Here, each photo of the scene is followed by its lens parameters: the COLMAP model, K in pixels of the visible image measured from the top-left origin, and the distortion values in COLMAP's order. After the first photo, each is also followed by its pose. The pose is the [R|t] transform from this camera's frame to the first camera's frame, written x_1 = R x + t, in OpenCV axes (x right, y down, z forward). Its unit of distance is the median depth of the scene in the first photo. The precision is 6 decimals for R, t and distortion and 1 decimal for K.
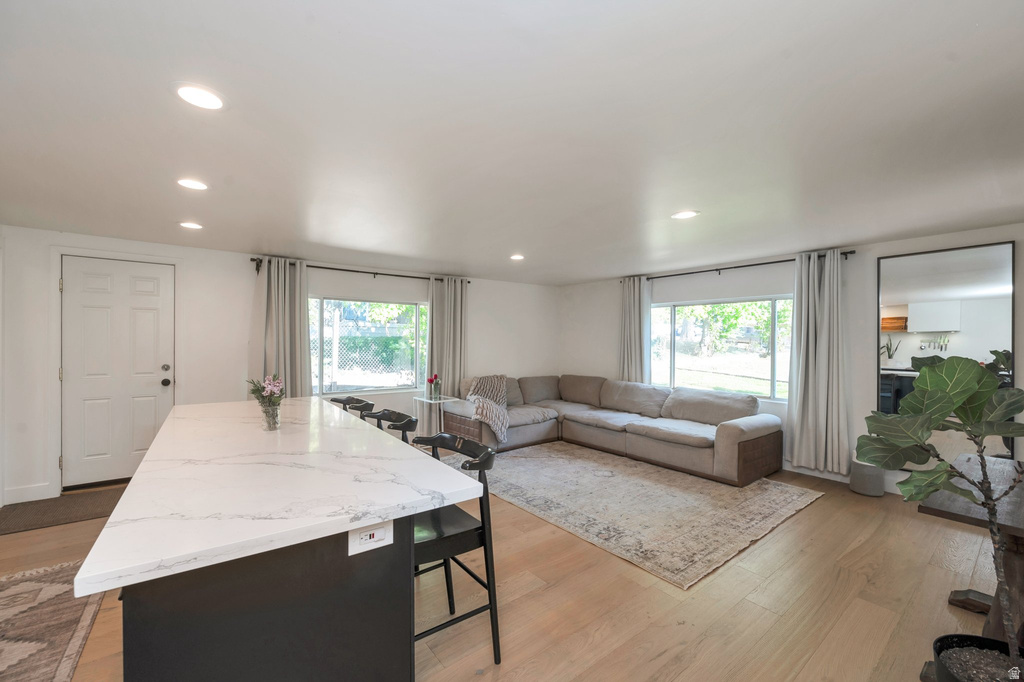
lens RADIAL K [[413.7, 0, 512.0], [0, 413.7, 341.0], [0, 0, 1]] dist [-0.006479, -0.000136]
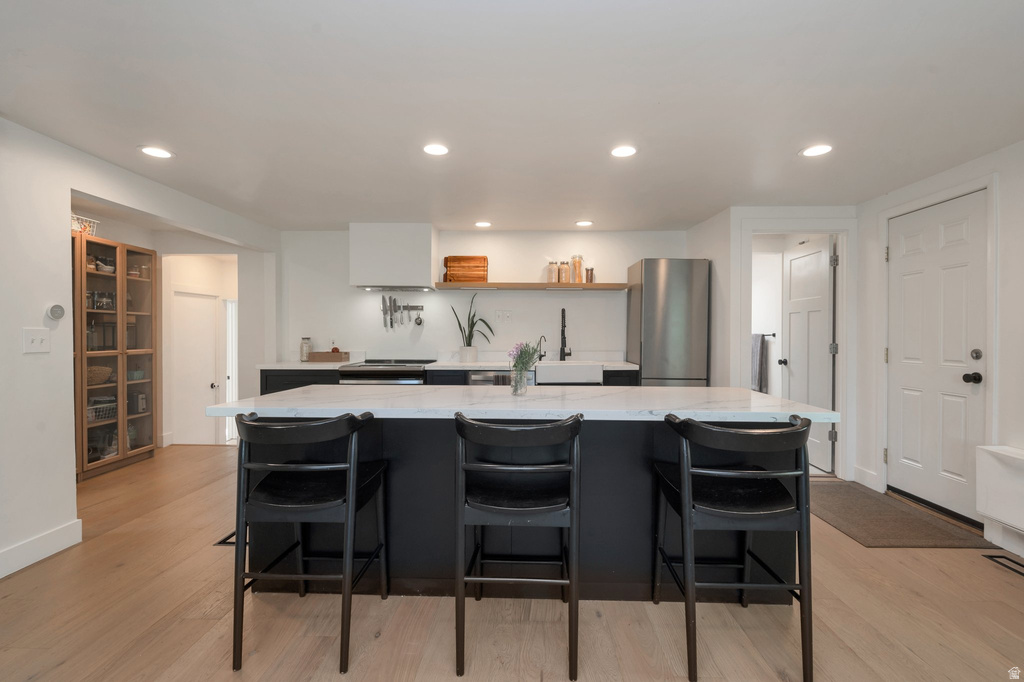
lens RADIAL K [[470.8, 0, 512.0], [0, 470.8, 341.0], [0, 0, 1]] dist [-0.003016, -0.000046]
pose [[-0.633419, 0.003589, -0.773801, 0.158389], [-0.004574, 0.999954, 0.008382, 0.039001], [0.773796, 0.008849, -0.633373, 0.865614]]
